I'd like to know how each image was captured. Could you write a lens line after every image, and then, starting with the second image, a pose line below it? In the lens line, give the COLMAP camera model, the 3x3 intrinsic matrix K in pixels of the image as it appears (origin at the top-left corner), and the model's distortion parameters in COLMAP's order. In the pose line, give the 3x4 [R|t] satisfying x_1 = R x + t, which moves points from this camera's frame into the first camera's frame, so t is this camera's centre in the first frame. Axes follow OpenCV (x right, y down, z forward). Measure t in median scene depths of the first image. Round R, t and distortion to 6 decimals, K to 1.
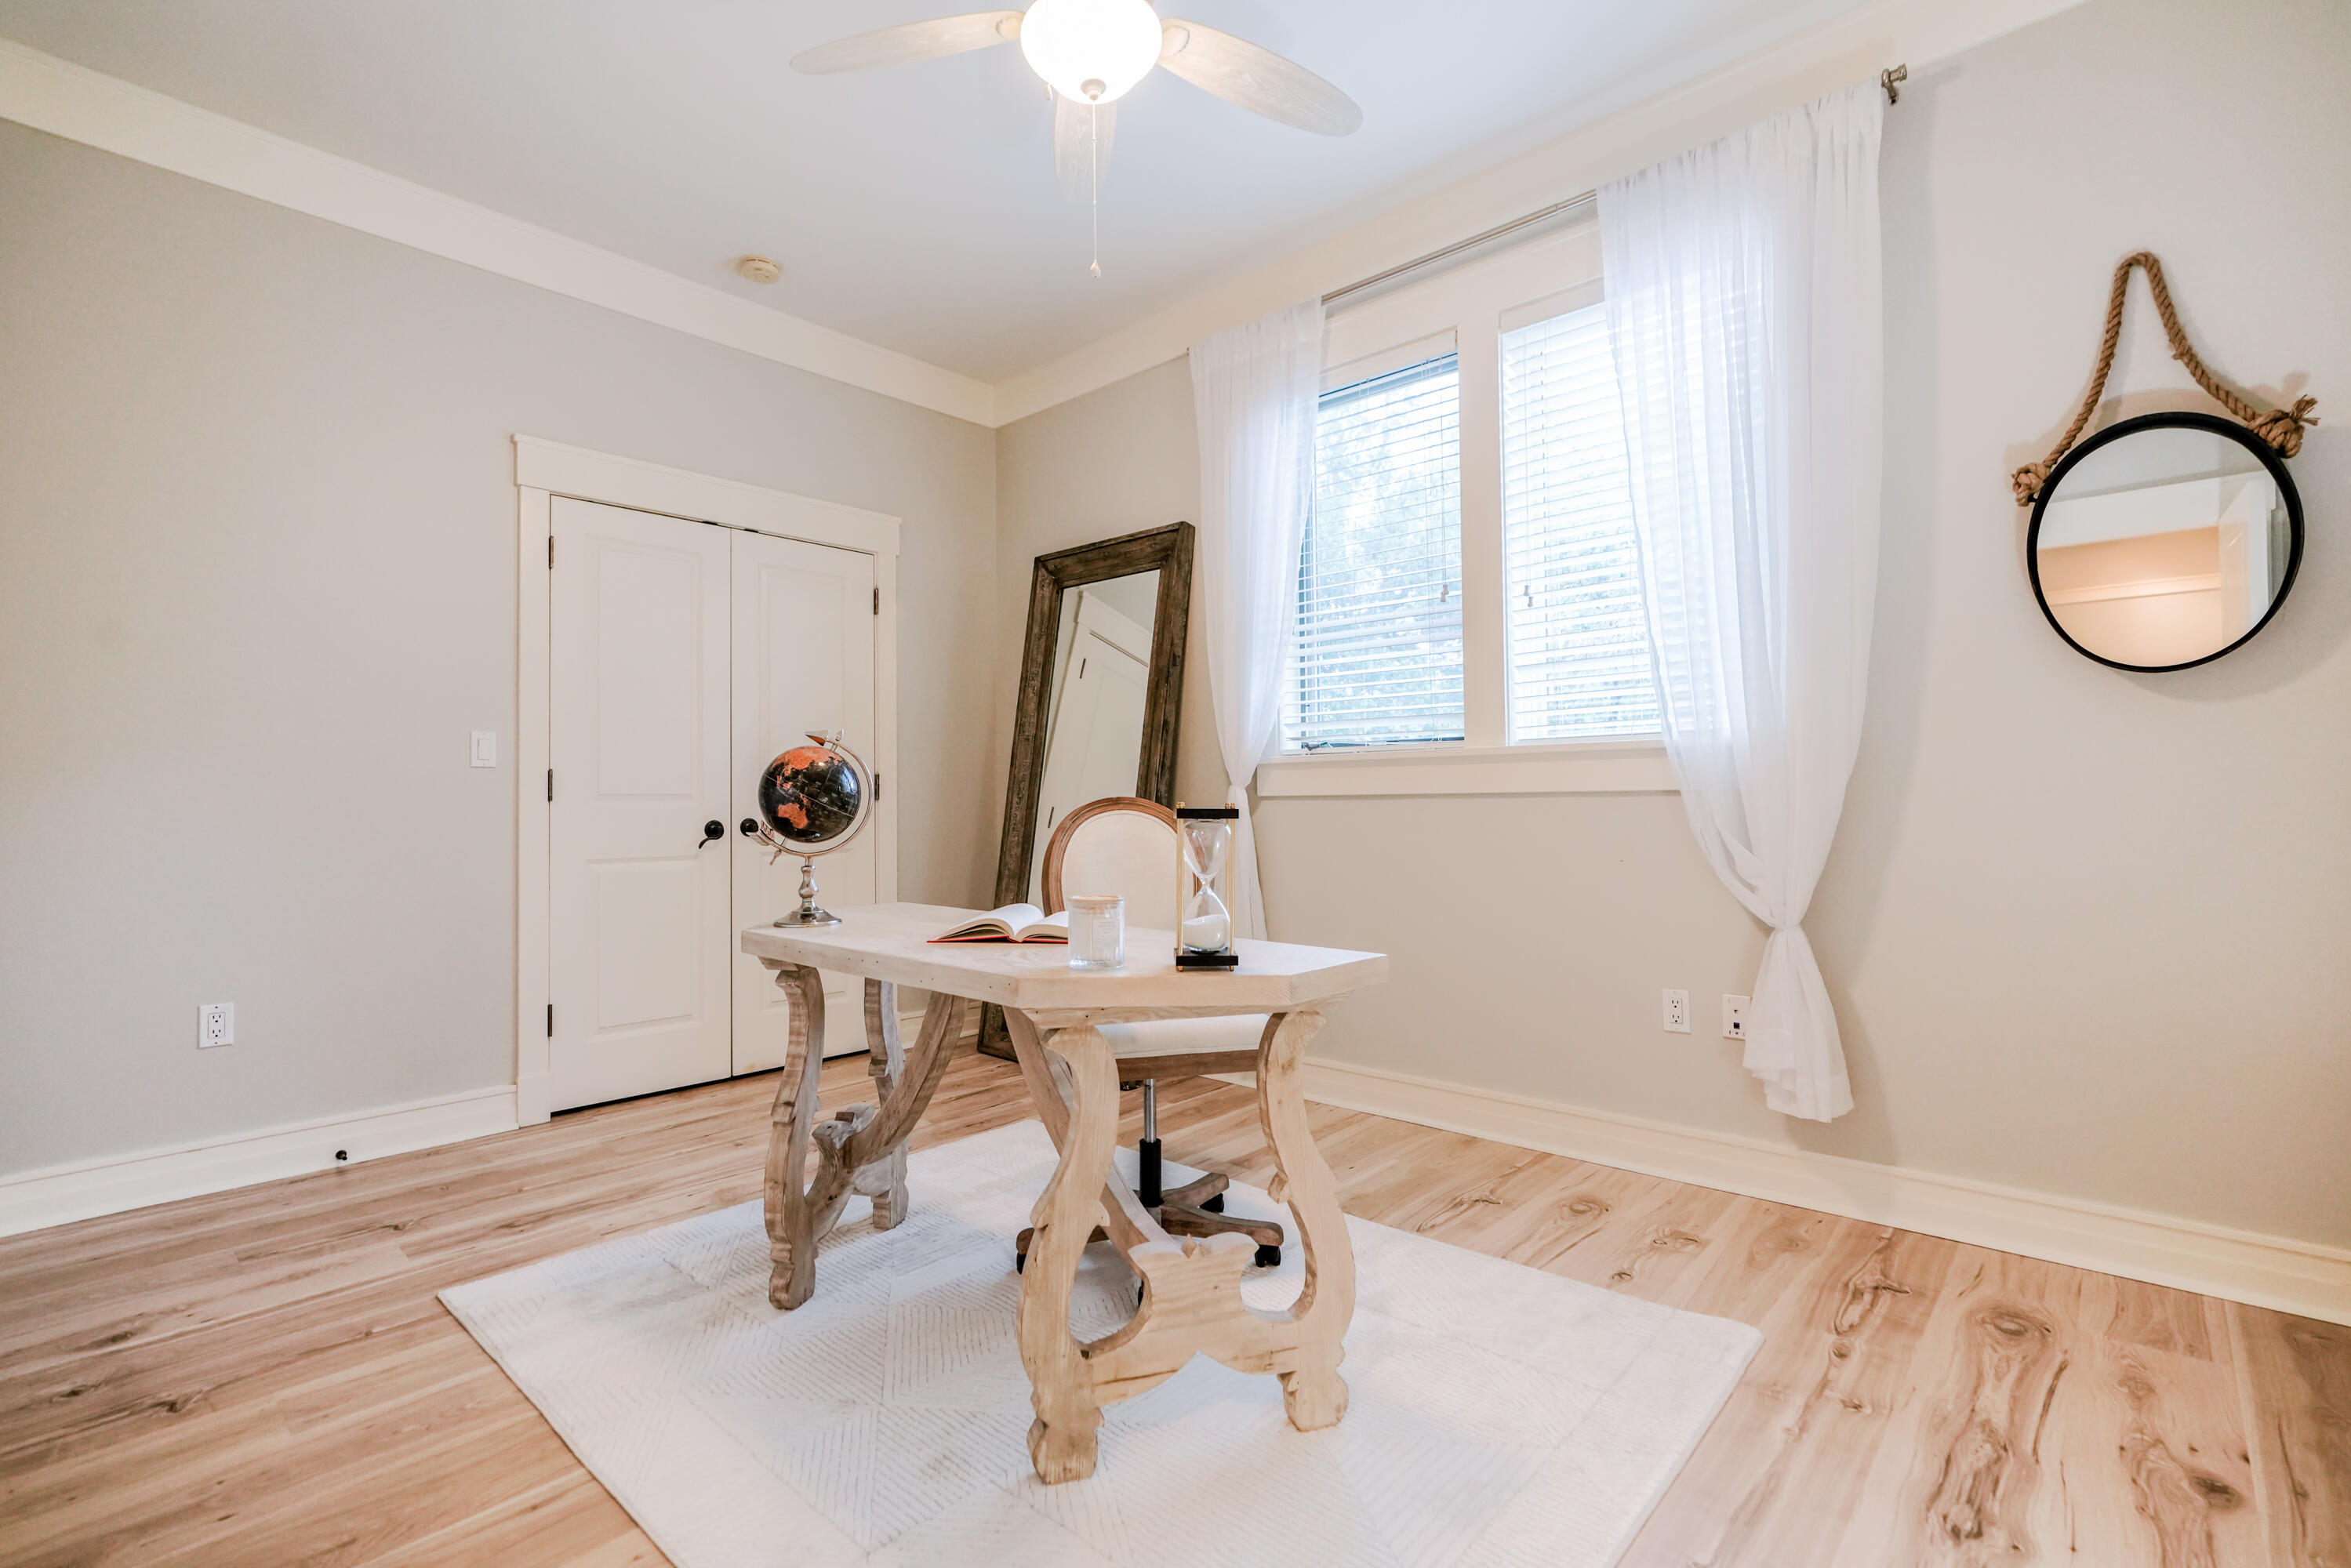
lens RADIAL K [[1058.3, 0, 1169.5], [0, 1058.3, 785.0], [0, 0, 1]] dist [-0.003475, 0.000628]
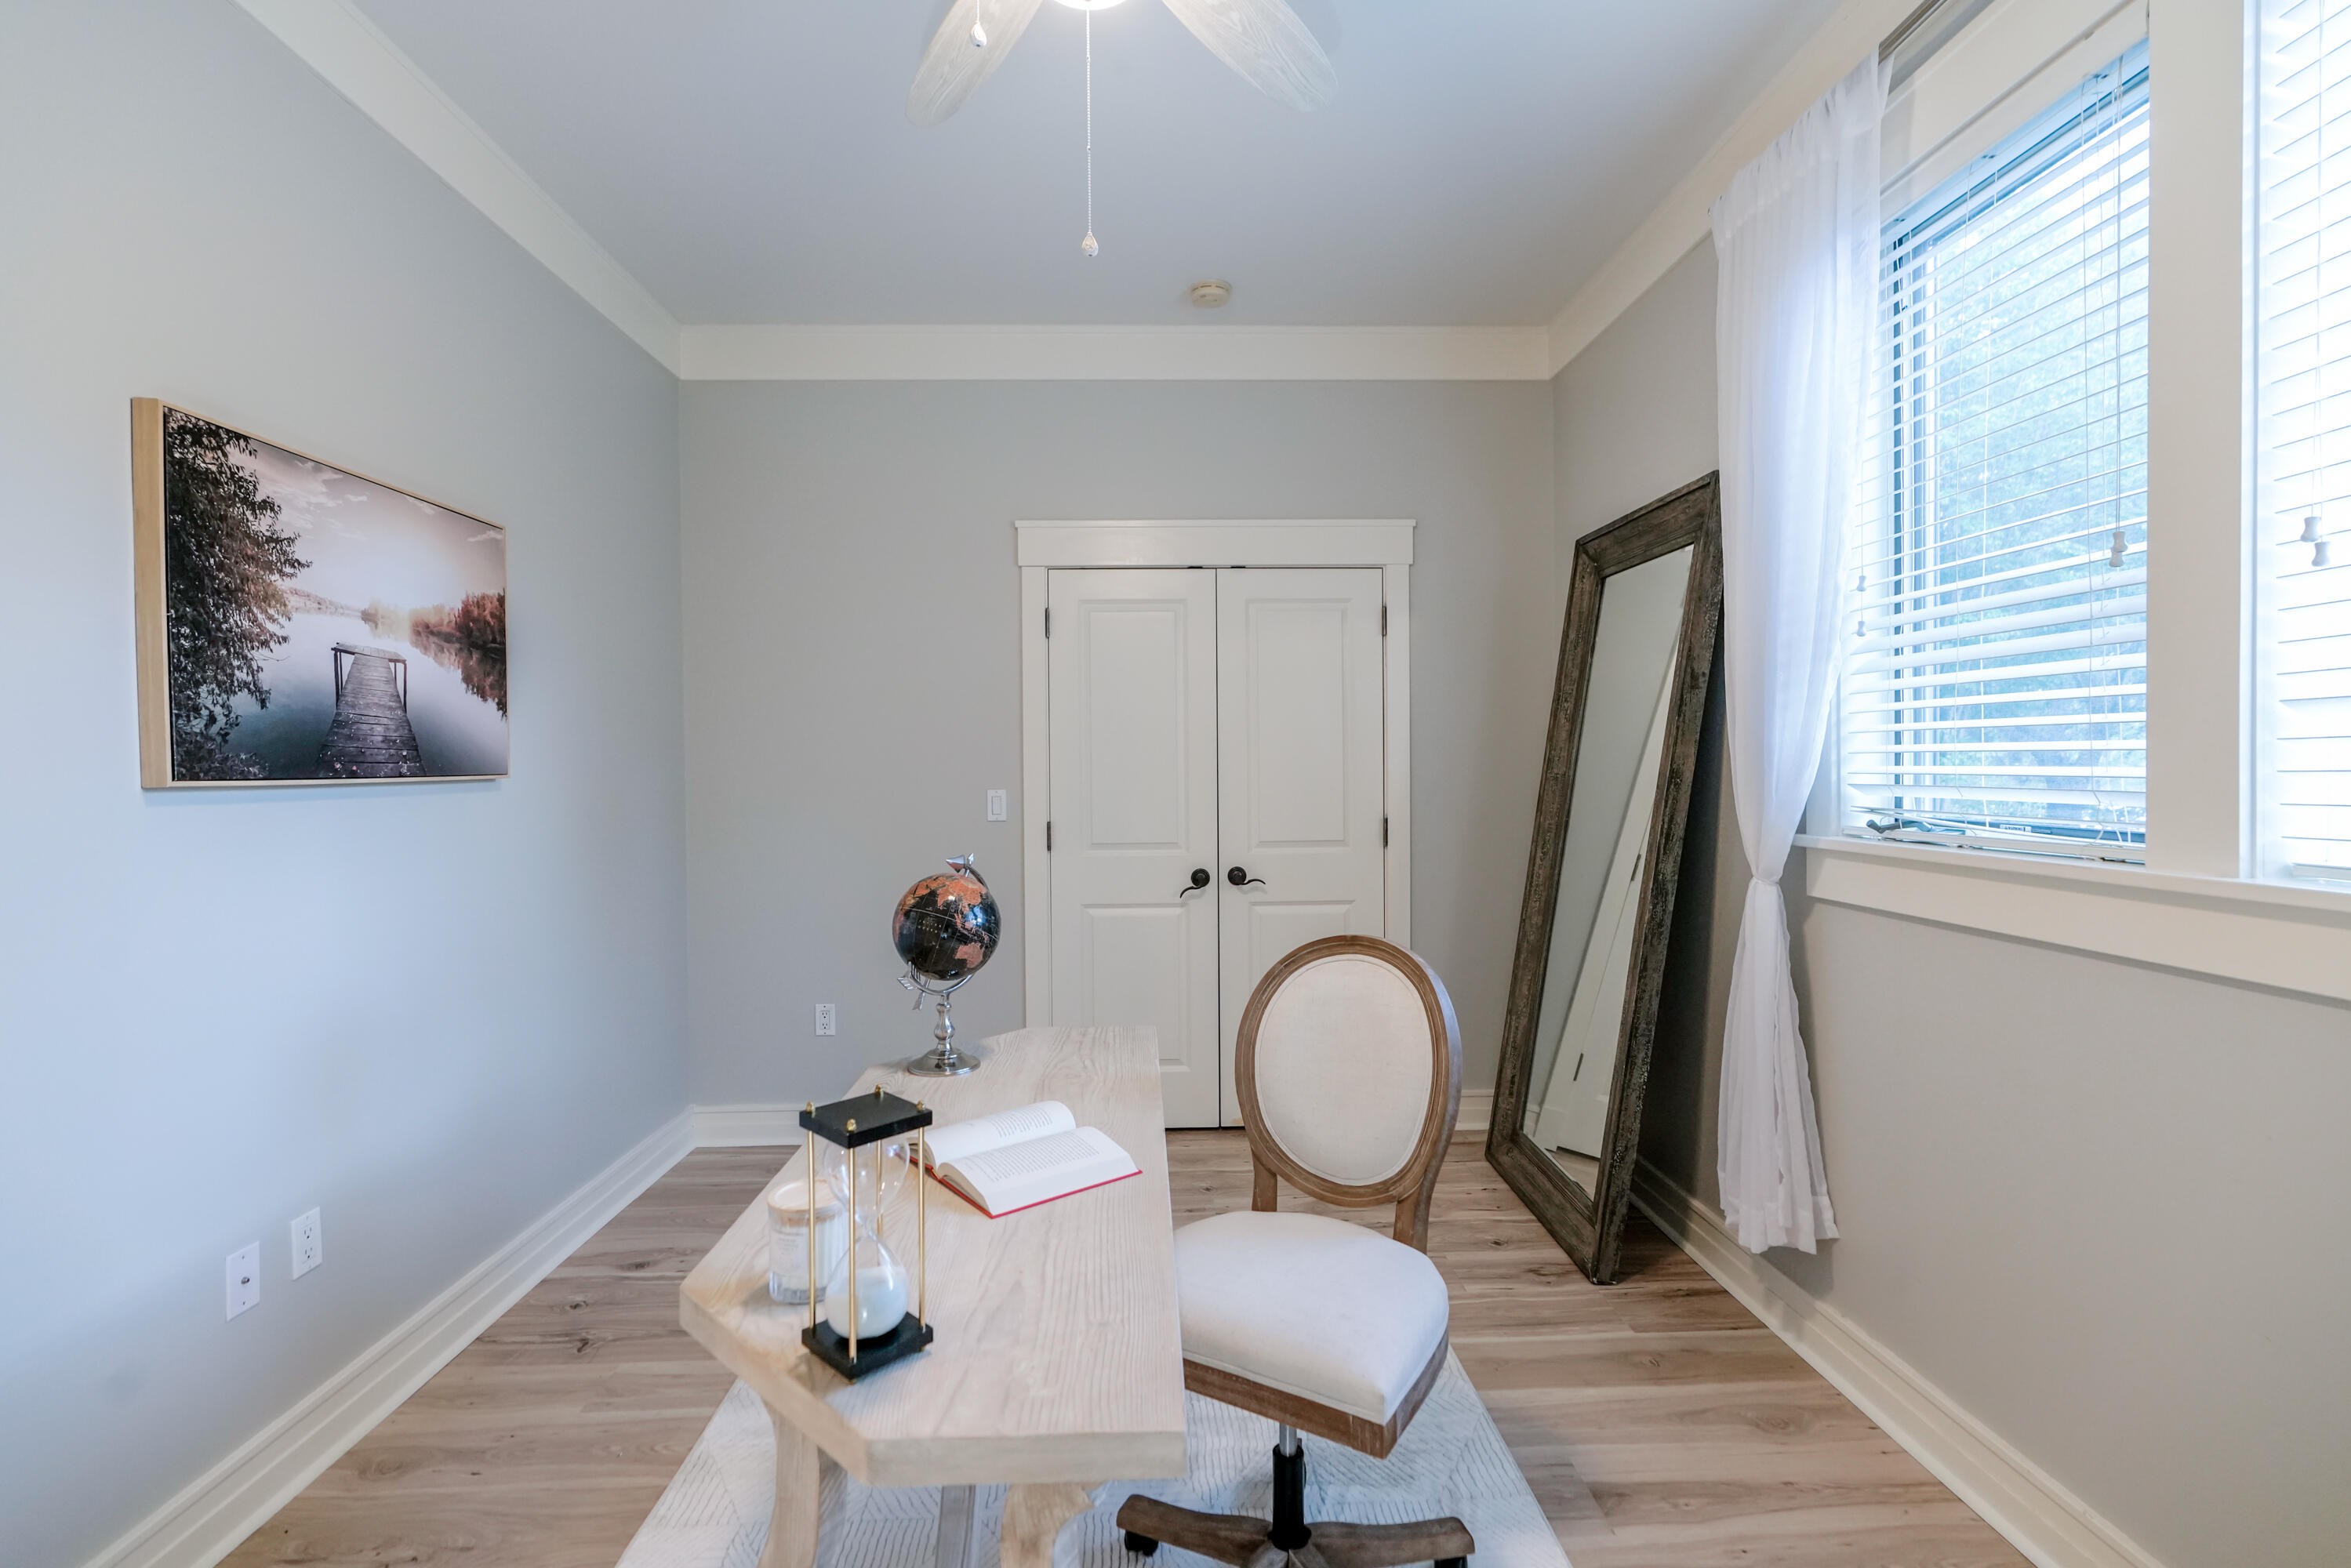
lens RADIAL K [[1058.3, 0, 1169.5], [0, 1058.3, 785.0], [0, 0, 1]] dist [-0.003475, 0.000628]
pose [[0.702591, 0.015477, -0.711426, 0.253153], [0.014428, 0.999248, 0.035988, -0.080370], [0.711448, -0.035549, 0.701839, 0.279826]]
